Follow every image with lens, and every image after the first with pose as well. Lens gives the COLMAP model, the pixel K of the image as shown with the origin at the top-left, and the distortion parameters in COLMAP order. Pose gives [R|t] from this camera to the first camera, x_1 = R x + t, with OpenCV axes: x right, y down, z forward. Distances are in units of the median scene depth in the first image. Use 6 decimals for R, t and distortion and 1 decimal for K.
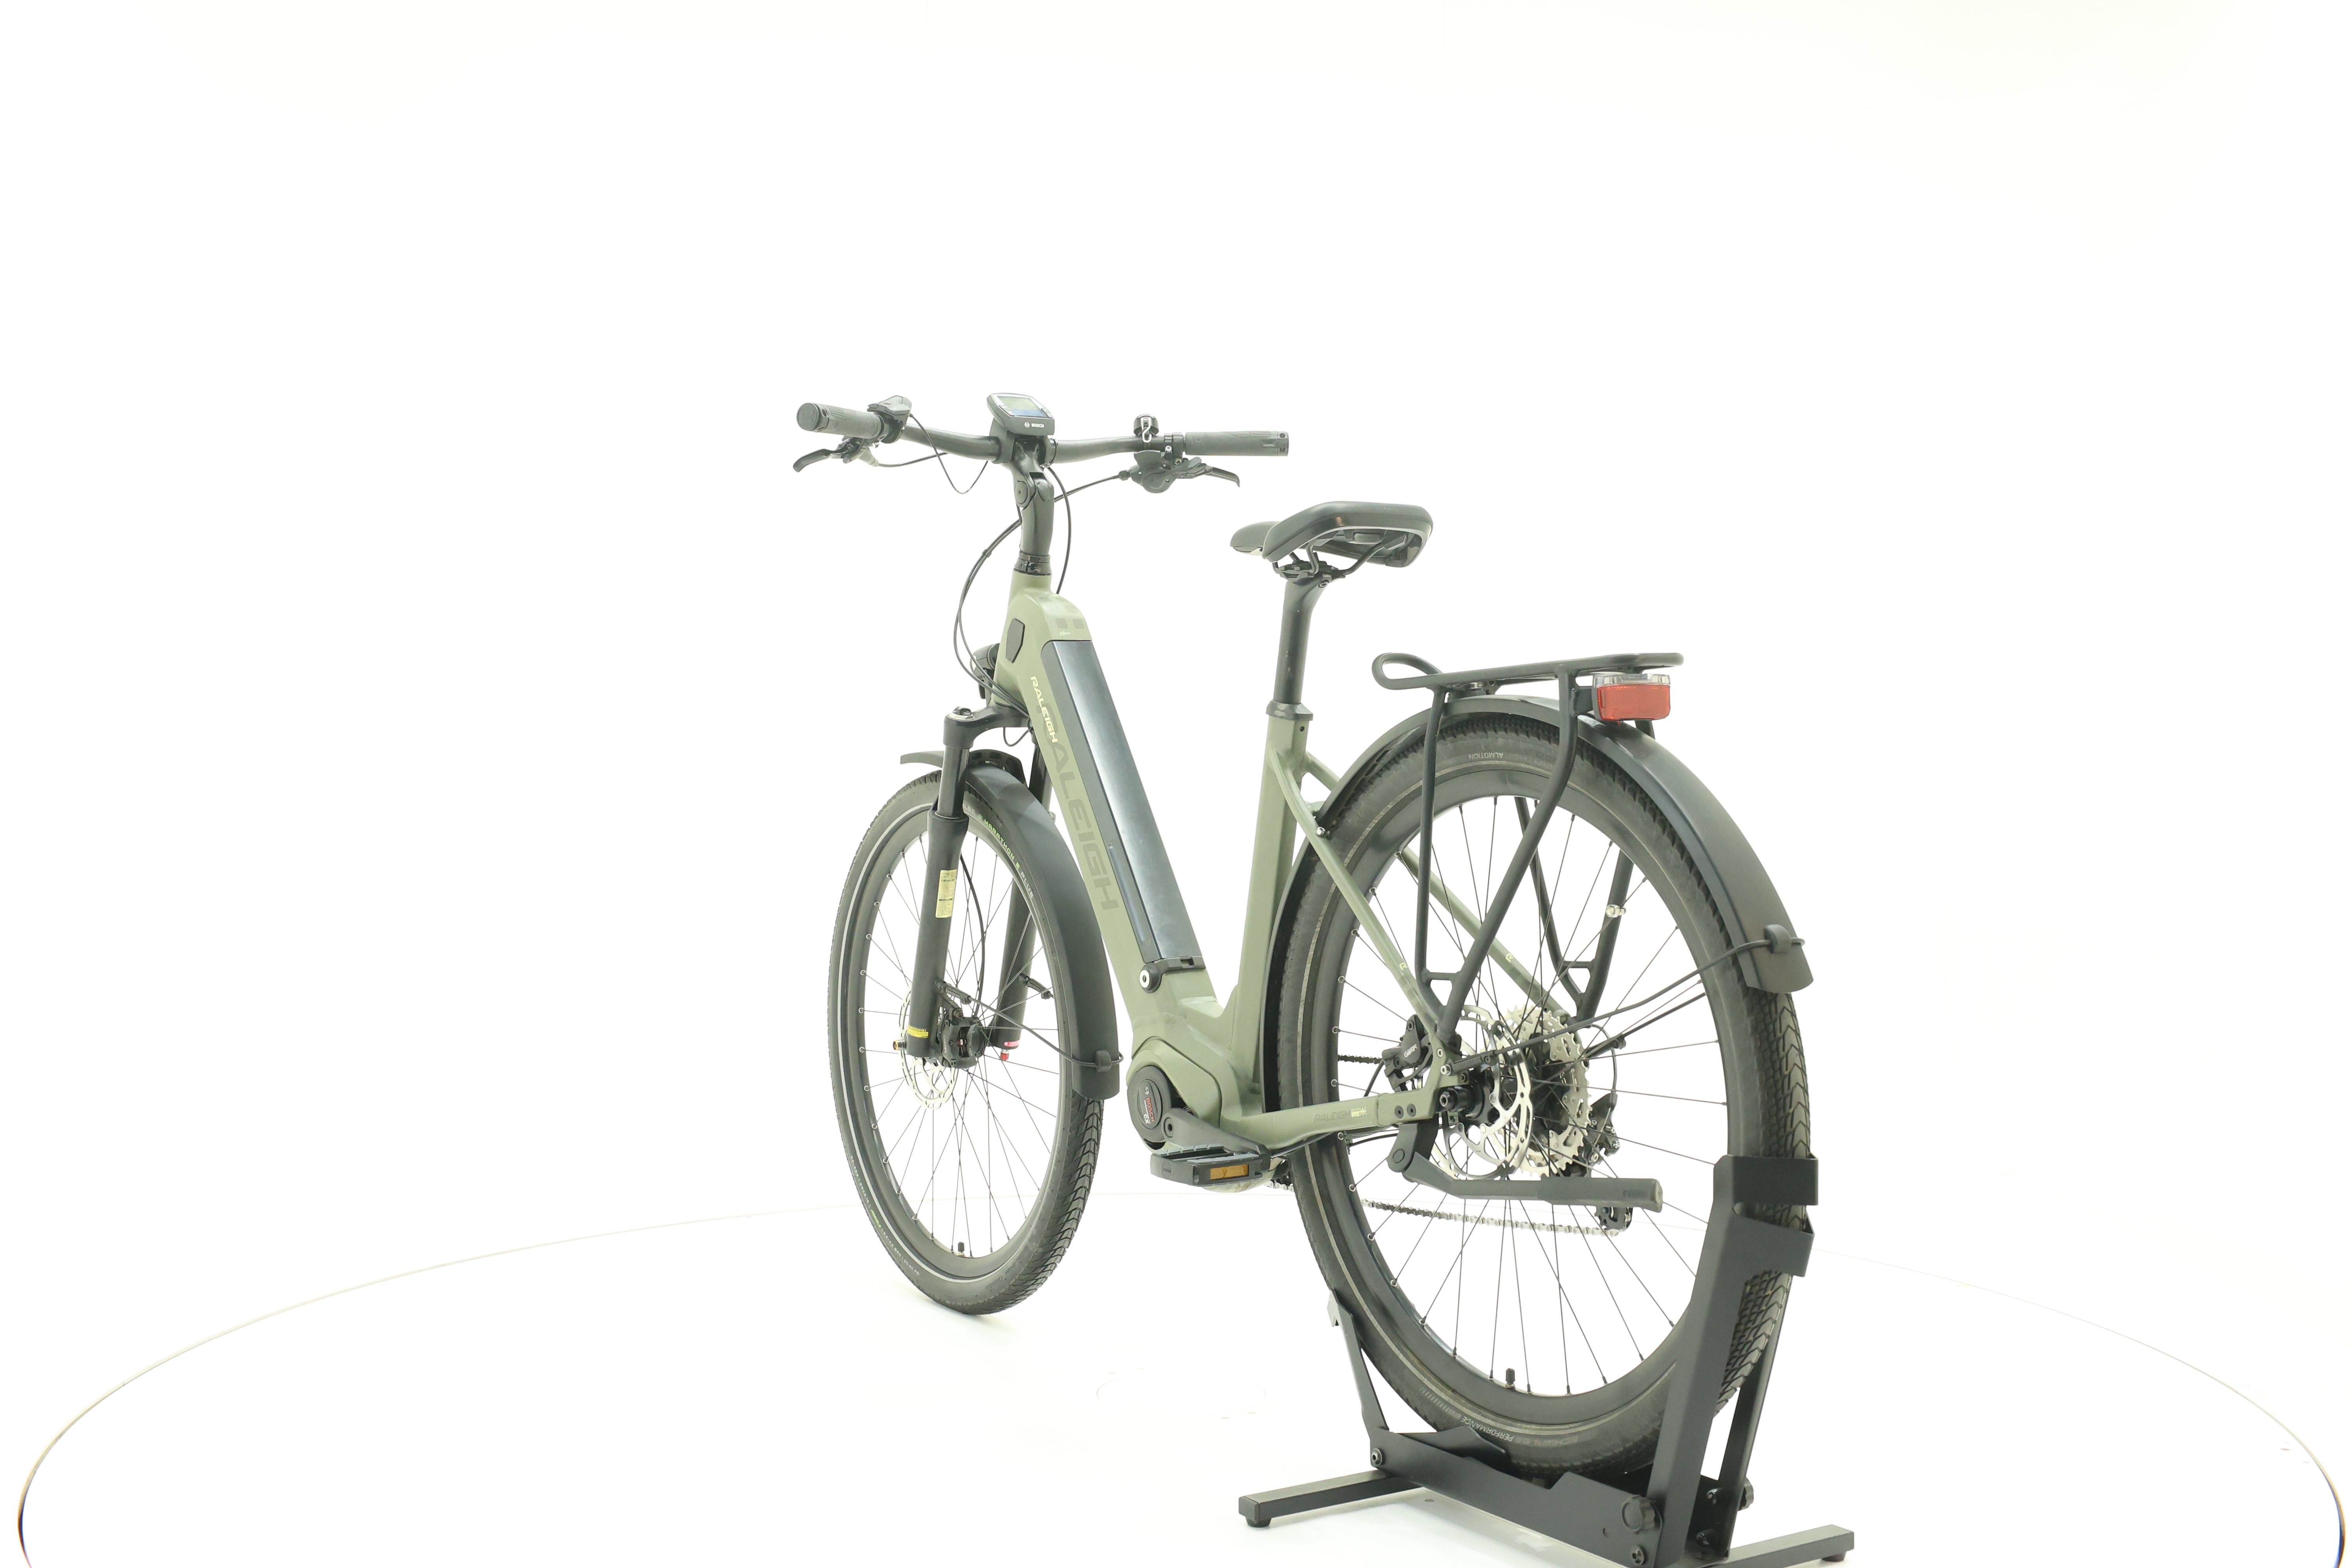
lens RADIAL K [[2506.8, 0, 1192.2], [0, 2506.8, 767.6], [0, 0, 1]] dist [-0.011713, 0.000000]
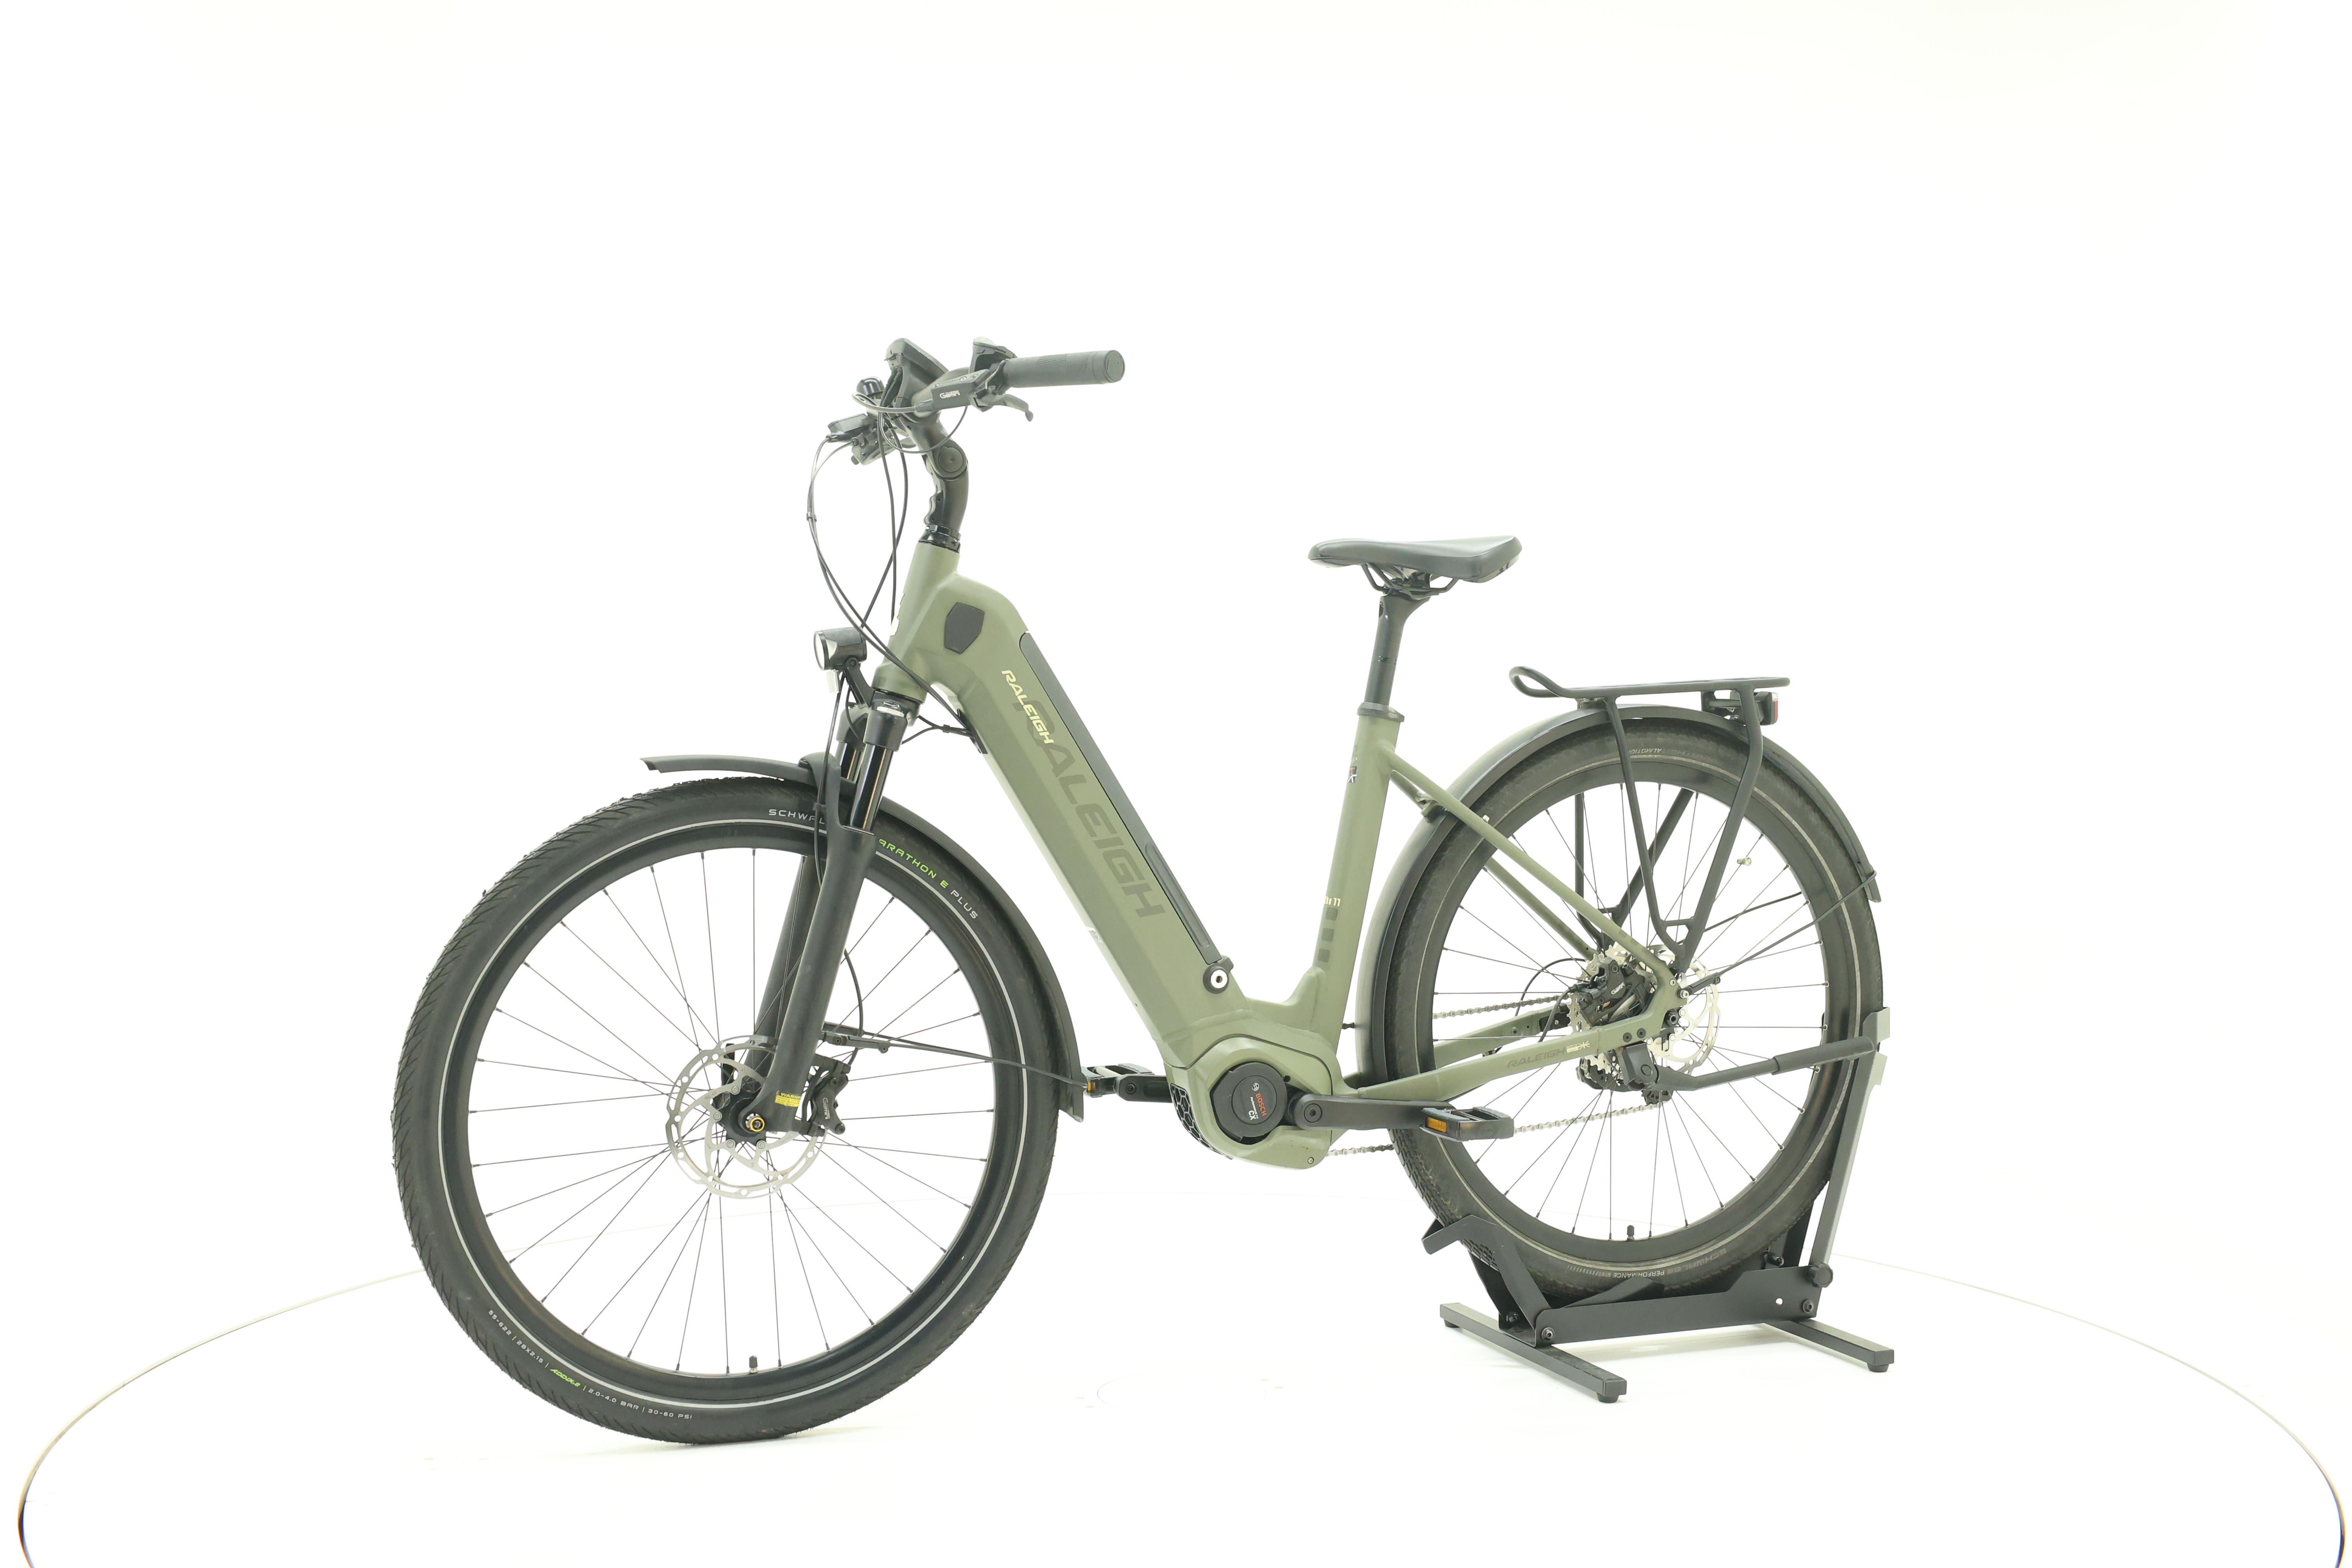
lens RADIAL K [[2506.8, 0, 1181.0], [0, 2506.8, 779.8], [0, 0, 1]] dist [-0.011713, 0.000000]
pose [[0.213275, -0.020538, 0.976776, -1.051353], [0.011009, 0.999766, 0.018617, -0.014762], [-0.976930, 0.006782, 0.213452, 0.845546]]
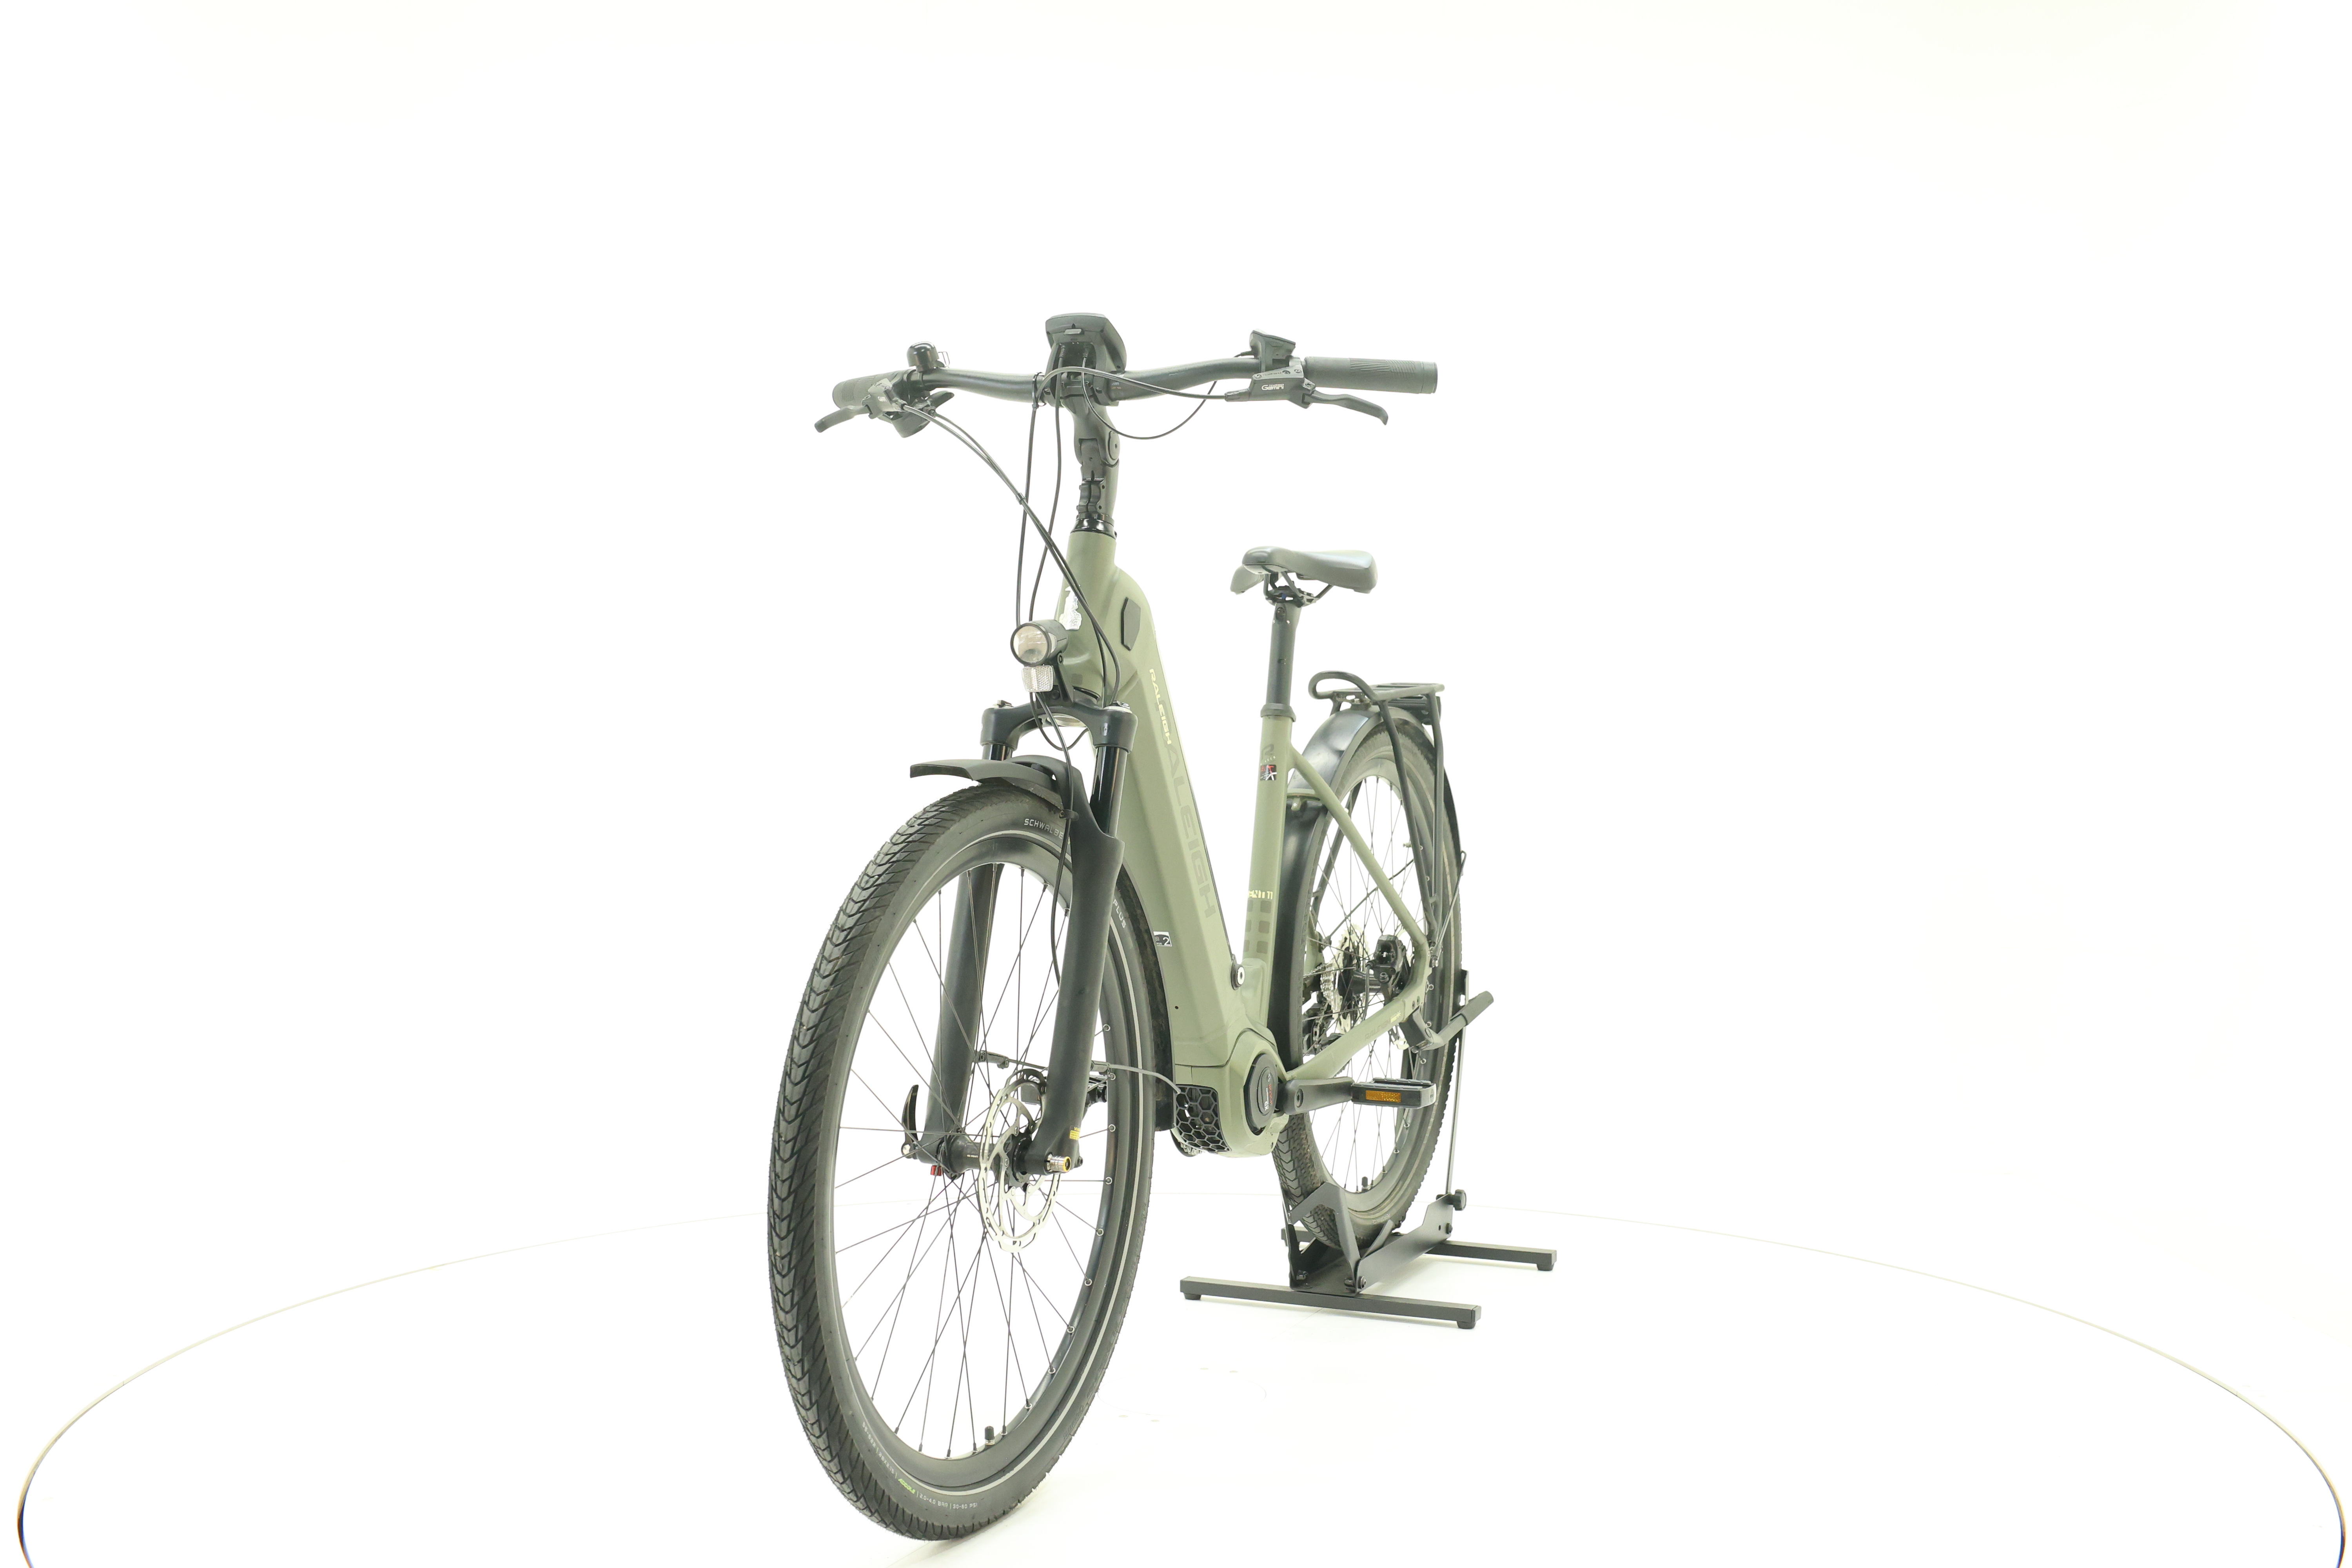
lens RADIAL K [[2506.8, 0, 1176.7], [0, 2506.8, 788.1], [0, 0, 1]] dist [-0.011713, 0.000000]
pose [[-0.537228, -0.024600, 0.843078, -0.905474], [0.007098, 0.999407, 0.033684, -0.027345], [-0.843407, 0.024080, -0.536735, 1.651158]]
